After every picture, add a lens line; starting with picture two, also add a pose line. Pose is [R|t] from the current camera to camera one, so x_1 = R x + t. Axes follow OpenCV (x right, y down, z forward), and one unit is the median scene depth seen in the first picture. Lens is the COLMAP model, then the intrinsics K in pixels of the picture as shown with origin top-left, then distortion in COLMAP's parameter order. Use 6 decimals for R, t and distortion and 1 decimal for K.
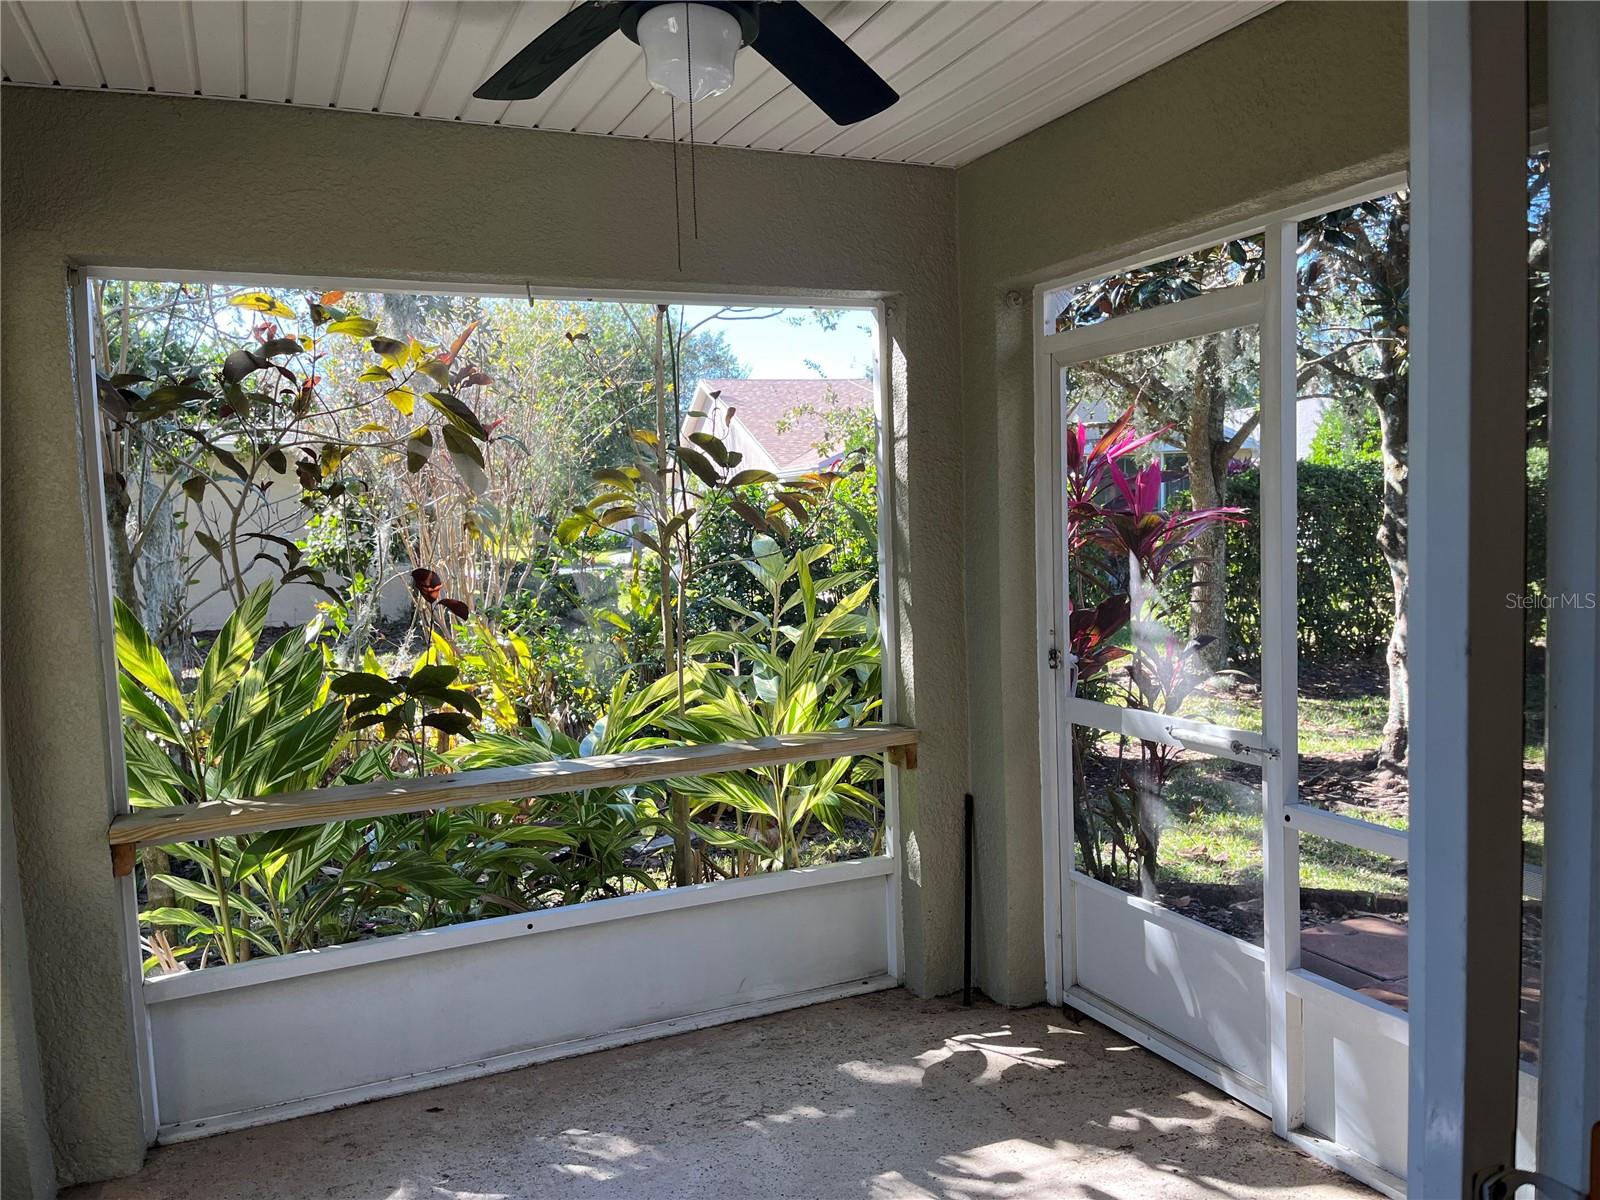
lens RADIAL K [[1206.4, 0, 810.8], [0, 1206.4, 610.1], [0, 0, 1]] dist [0.056820, -0.079121]
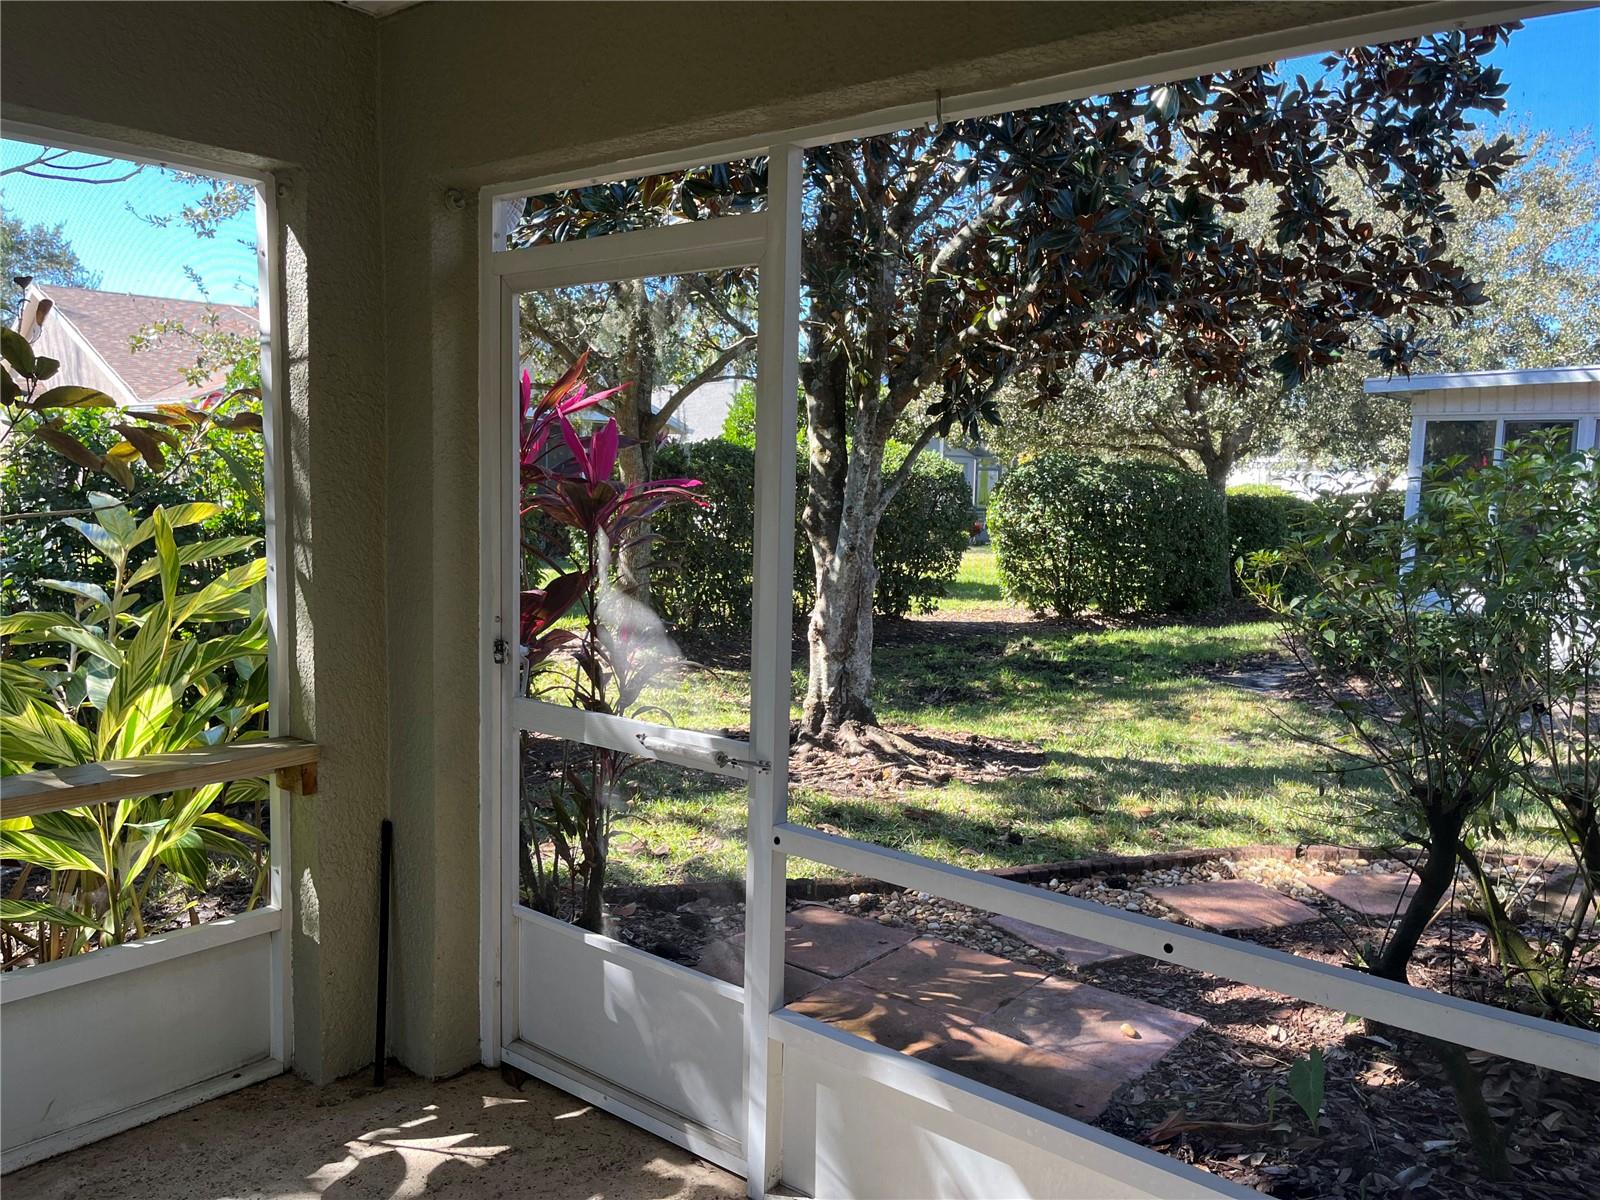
lens RADIAL K [[1206.4, 0, 810.8], [0, 1206.4, 610.1], [0, 0, 1]] dist [0.056820, -0.079121]
pose [[0.889201, 0.008876, 0.457431, 0.012708], [-0.022096, 0.999478, 0.023559, -0.011435], [-0.456984, -0.031057, 0.888933, 0.174880]]
